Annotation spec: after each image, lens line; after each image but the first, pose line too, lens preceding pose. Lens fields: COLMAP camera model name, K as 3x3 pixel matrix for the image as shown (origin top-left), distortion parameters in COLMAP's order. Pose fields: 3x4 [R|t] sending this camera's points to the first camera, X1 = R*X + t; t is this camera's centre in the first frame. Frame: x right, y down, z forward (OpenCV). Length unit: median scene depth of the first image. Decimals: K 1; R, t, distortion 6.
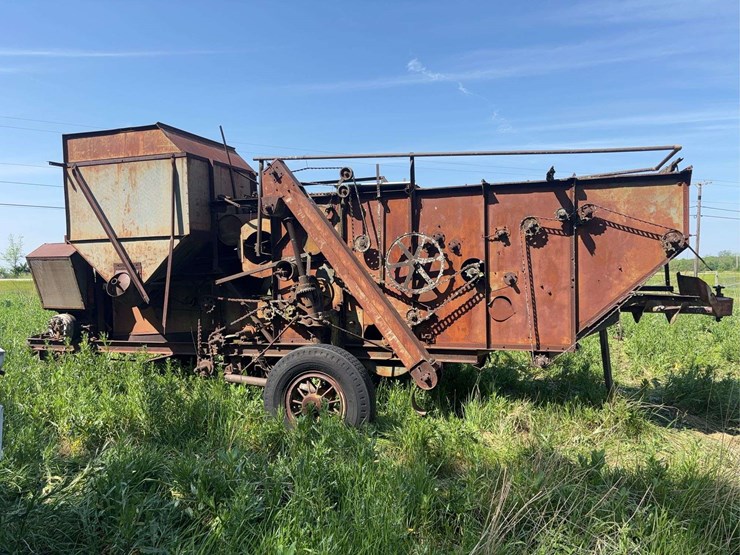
lens RADIAL K [[560.8, 0, 370.0], [0, 560.8, 277.5], [0, 0, 1]] dist [0.076295, -0.095617]
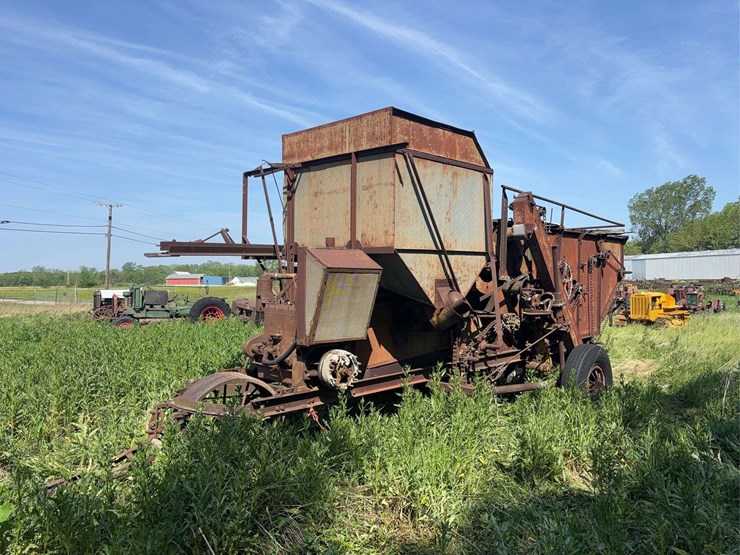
lens RADIAL K [[560.8, 0, 370.0], [0, 560.8, 277.5], [0, 0, 1]] dist [0.076295, -0.095617]
pose [[0.446790, 0.016742, 0.894482, -1.408932], [0.007470, 0.999720, -0.022444, -0.010636], [-0.894607, 0.016709, 0.446540, 0.806247]]
